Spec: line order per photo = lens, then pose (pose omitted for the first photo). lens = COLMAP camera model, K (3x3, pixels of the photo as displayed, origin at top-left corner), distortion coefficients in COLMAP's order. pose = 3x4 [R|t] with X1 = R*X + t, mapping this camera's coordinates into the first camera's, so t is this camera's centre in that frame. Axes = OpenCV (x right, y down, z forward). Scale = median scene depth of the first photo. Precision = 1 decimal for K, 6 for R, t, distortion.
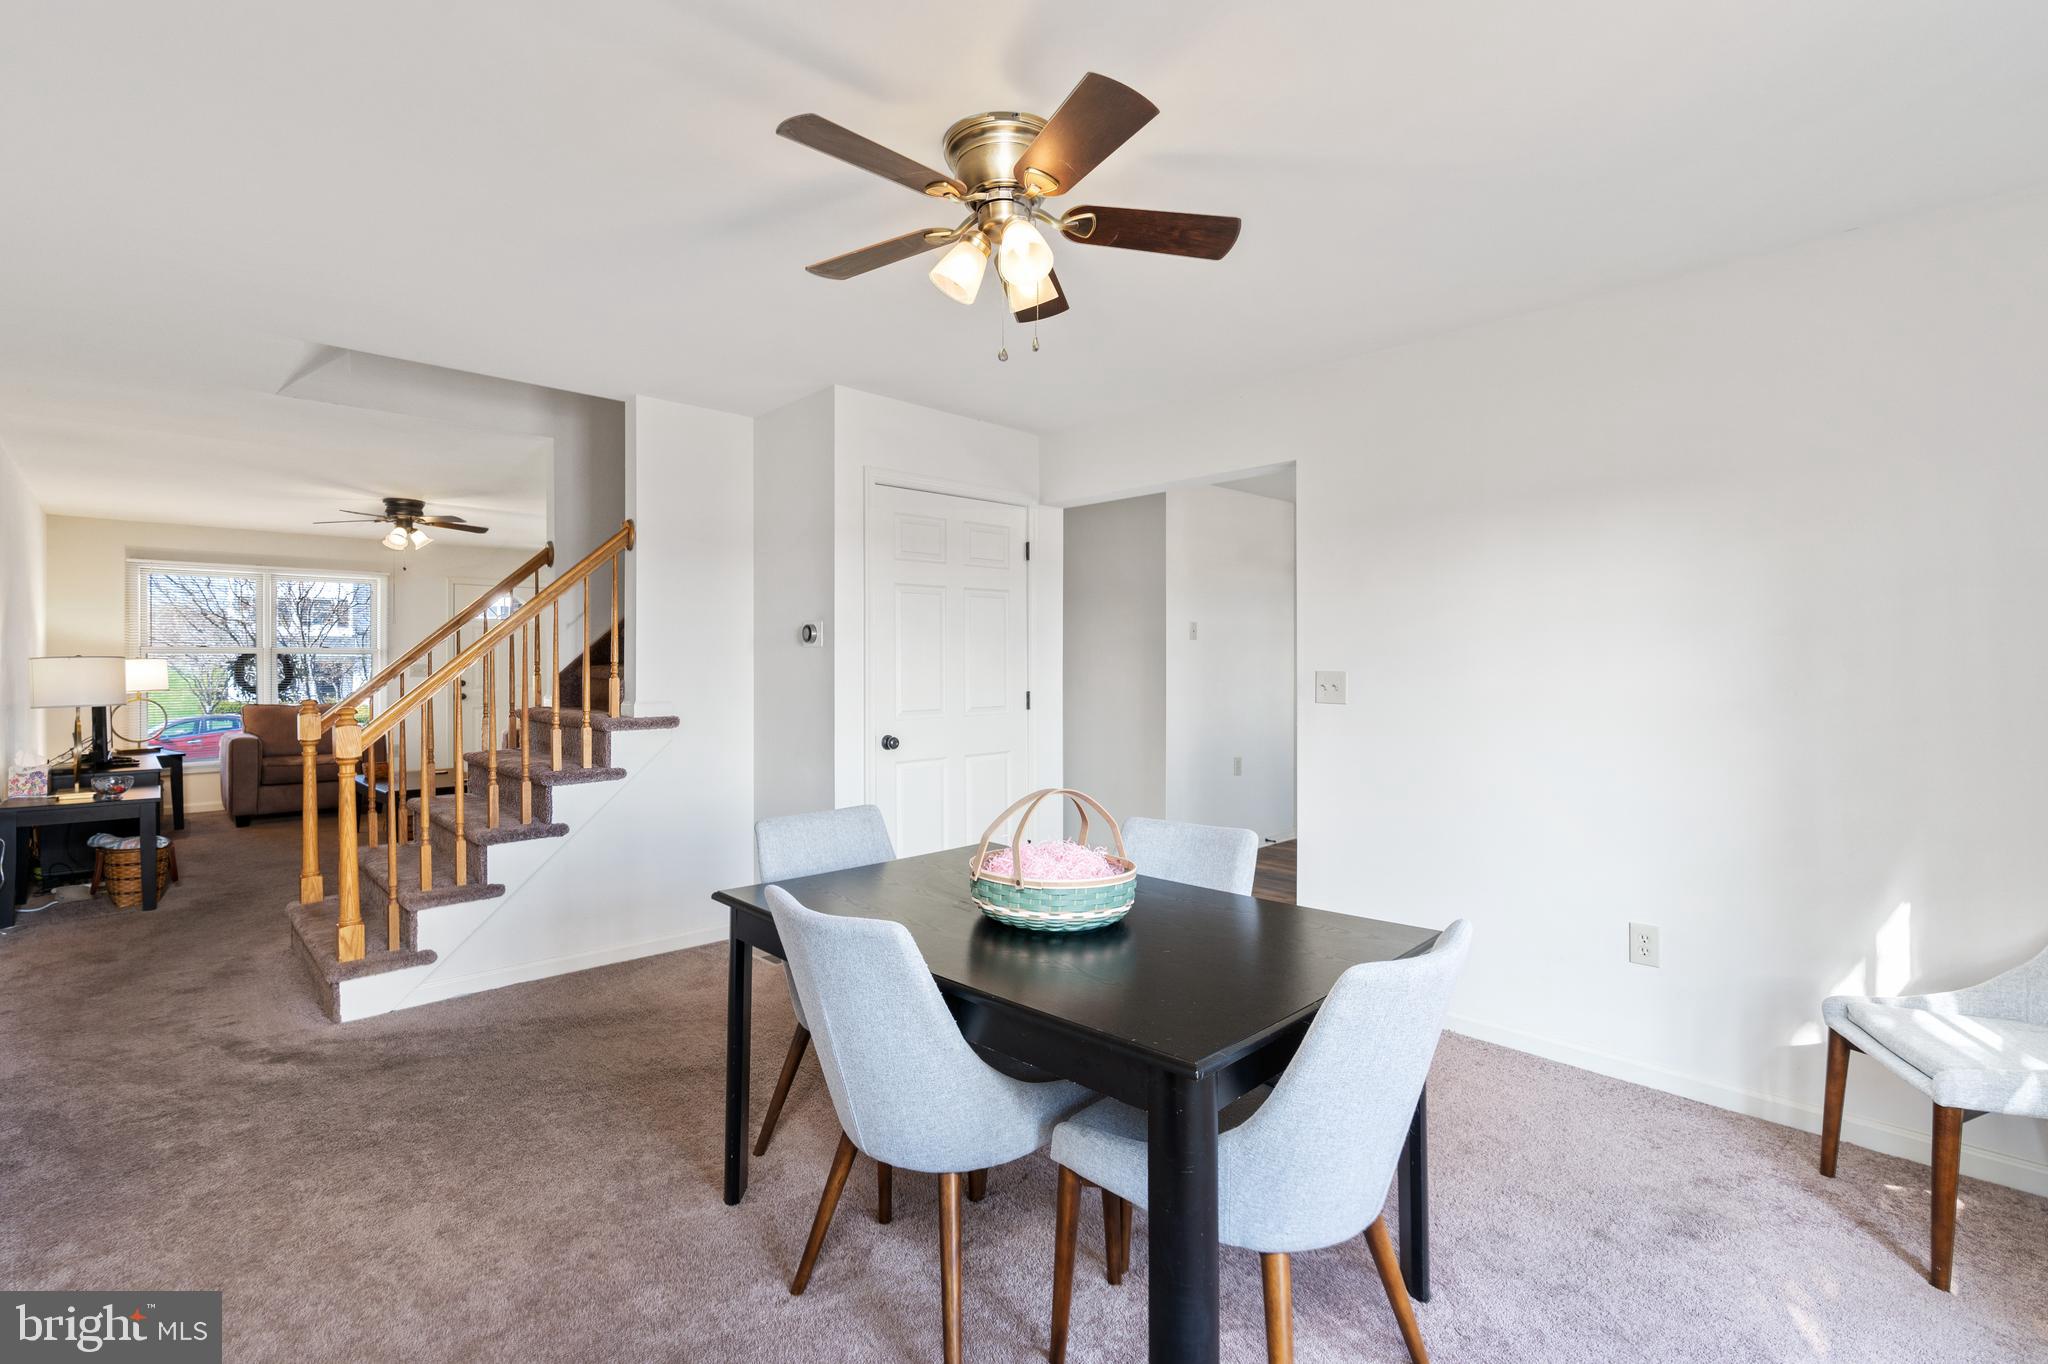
lens RADIAL K [[950.9, 0, 1024.0], [0, 950.9, 682.0], [0, 0, 1]] dist [-0.001755, -0.000448]
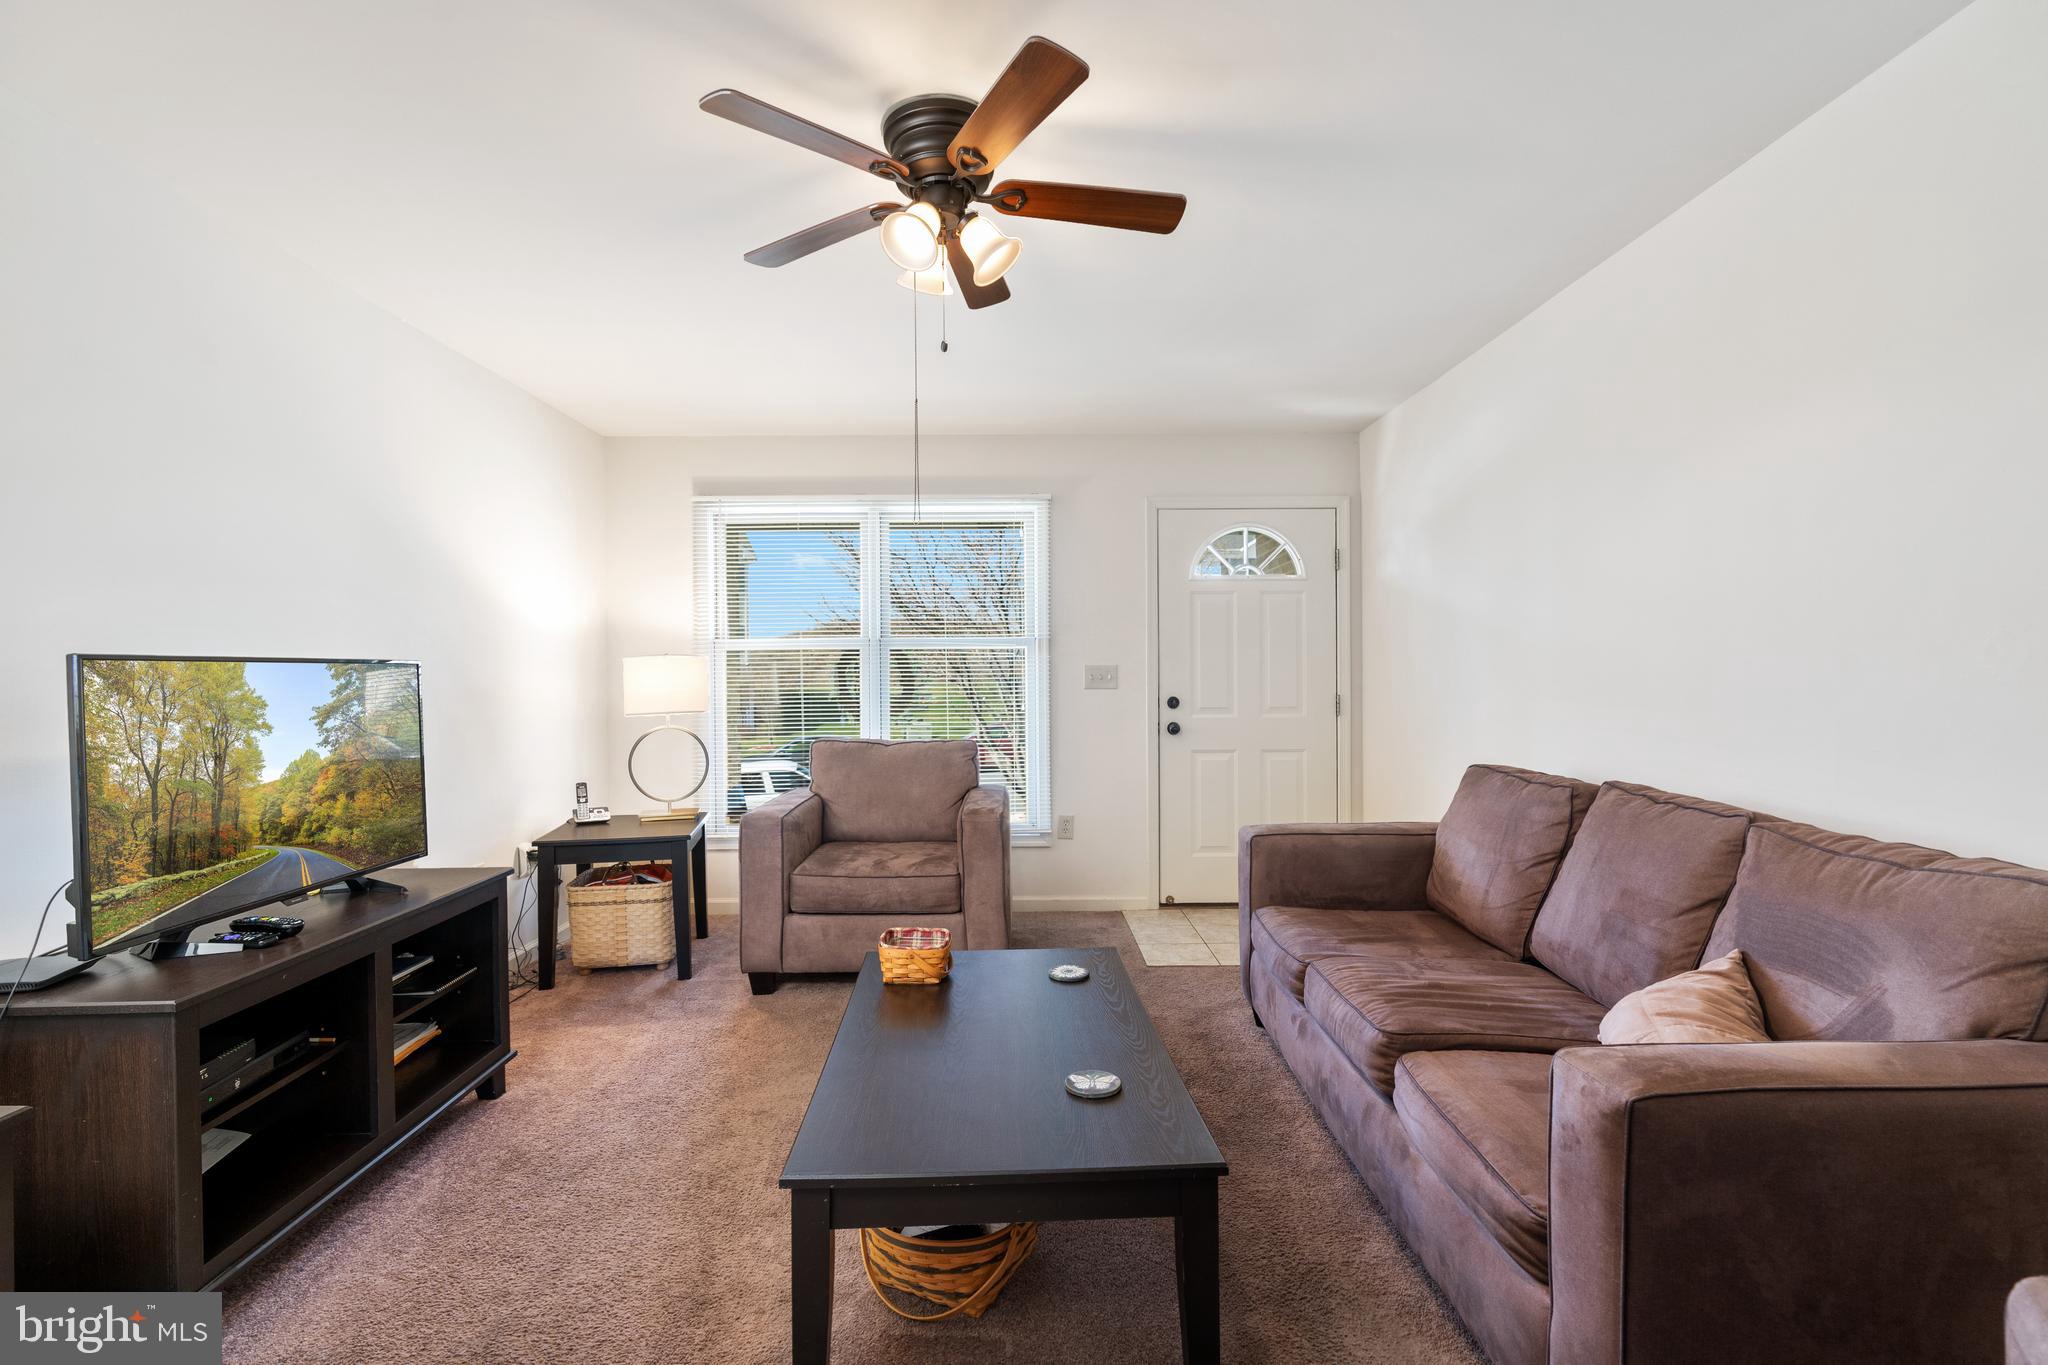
lens RADIAL K [[928.2, 0, 1026.7], [0, 928.2, 690.8], [0, 0, 1]] dist [-0.000422, 0.000387]
pose [[0.734380, 0.011201, -0.678646, -0.344358], [-0.008586, 0.999937, 0.007213, -0.008668], [0.678684, 0.000530, 0.734430, 0.645266]]
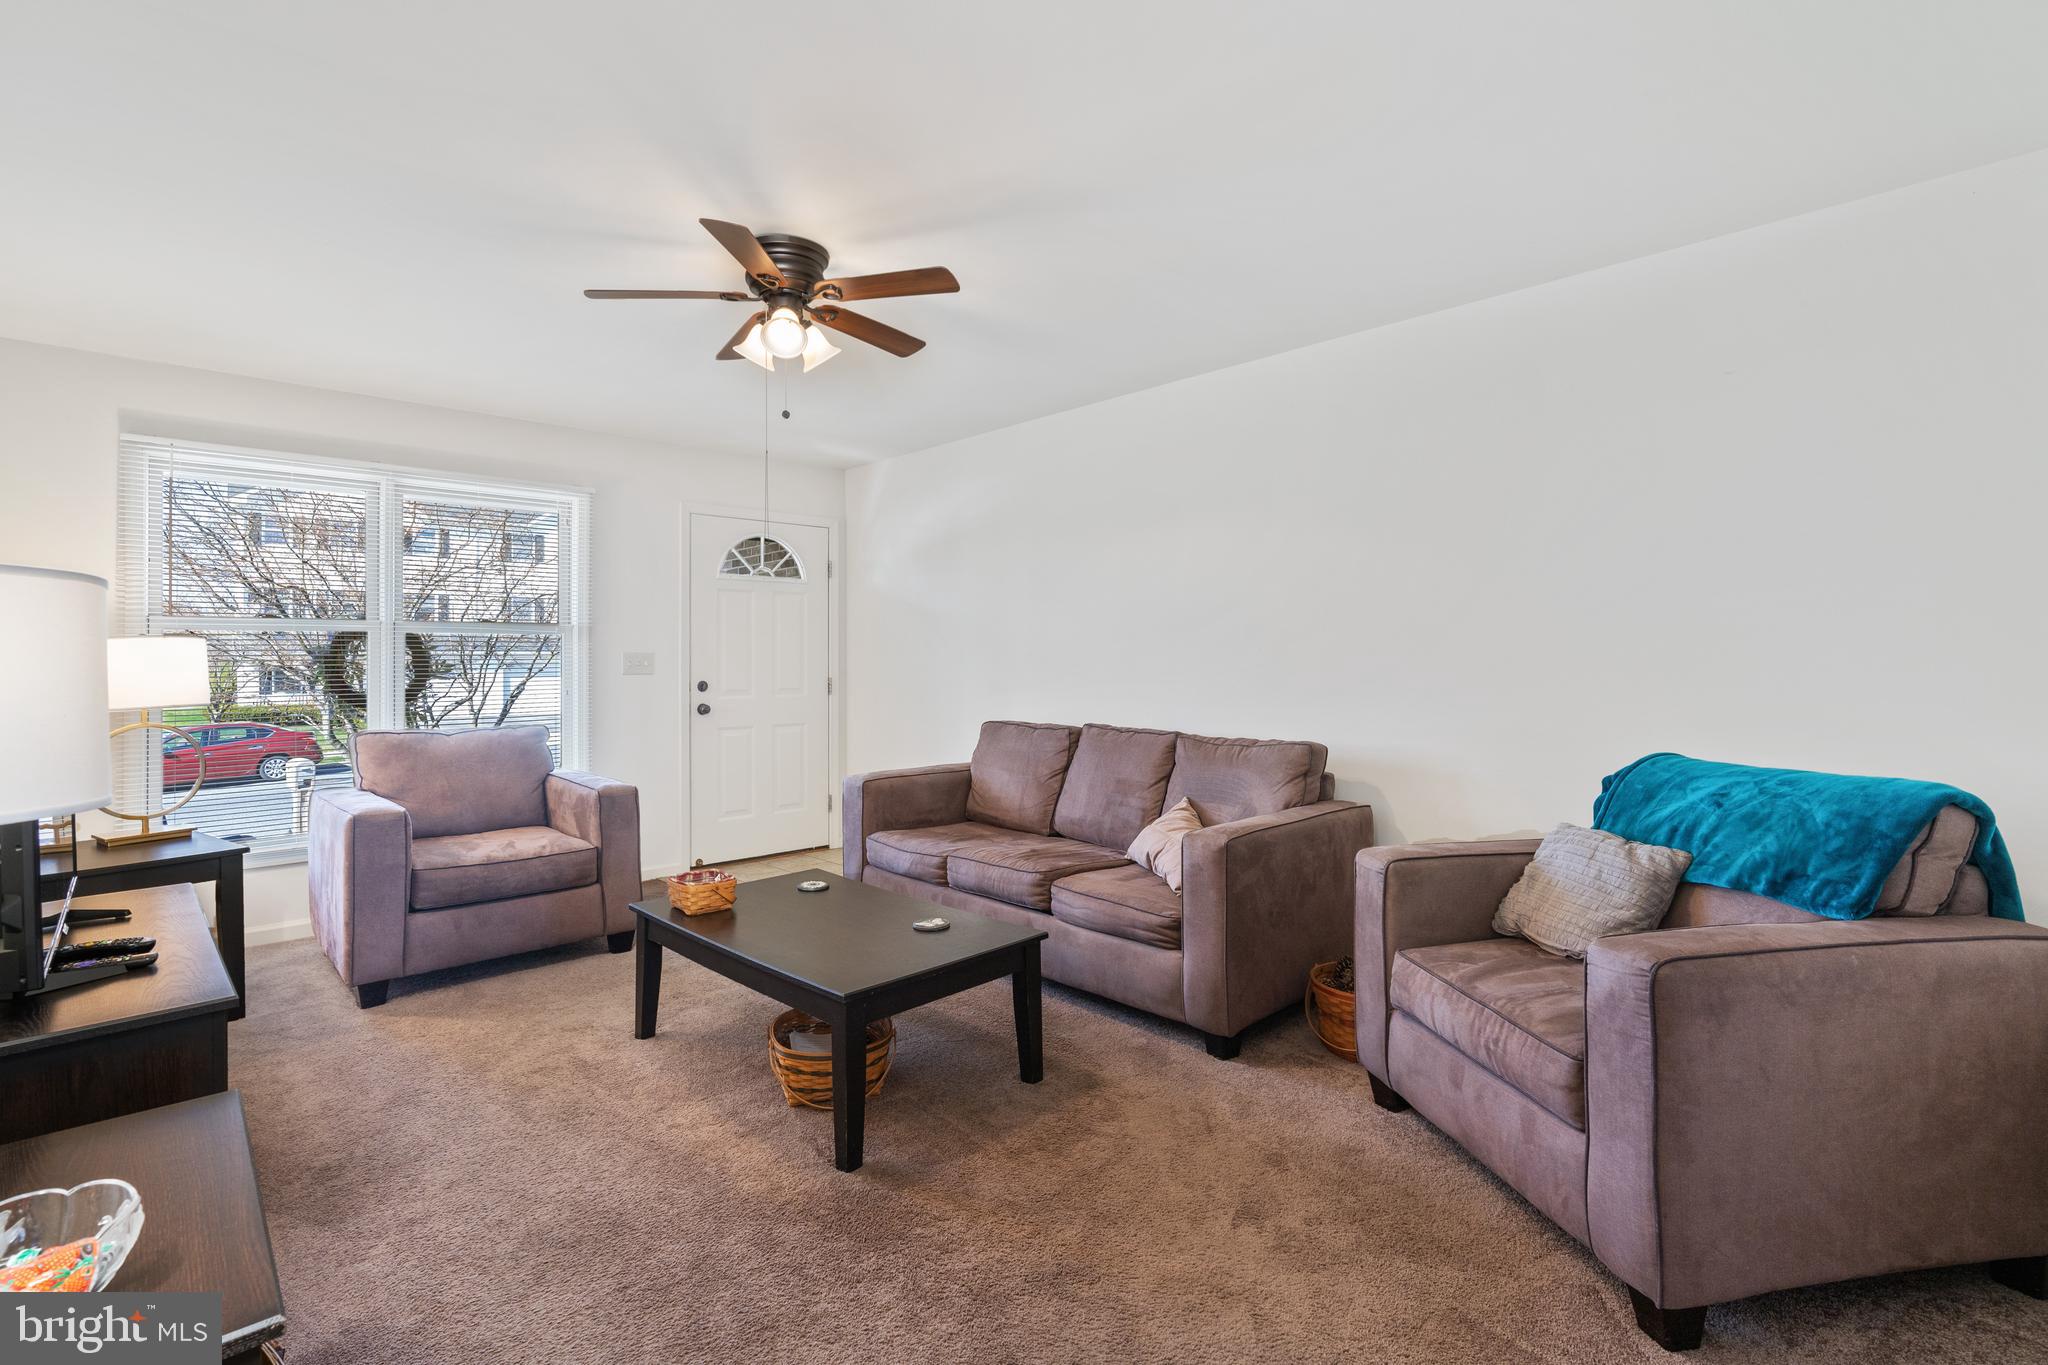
lens RADIAL K [[945.9, 0, 1021.2], [0, 945.9, 665.5], [0, 0, 1]] dist [-0.002963, -0.000047]
pose [[0.999959, 0.000104, 0.009038, -0.449414], [-0.000010, 0.999945, -0.010448, -0.005570], [-0.009038, 0.010447, 0.999905, 0.472414]]
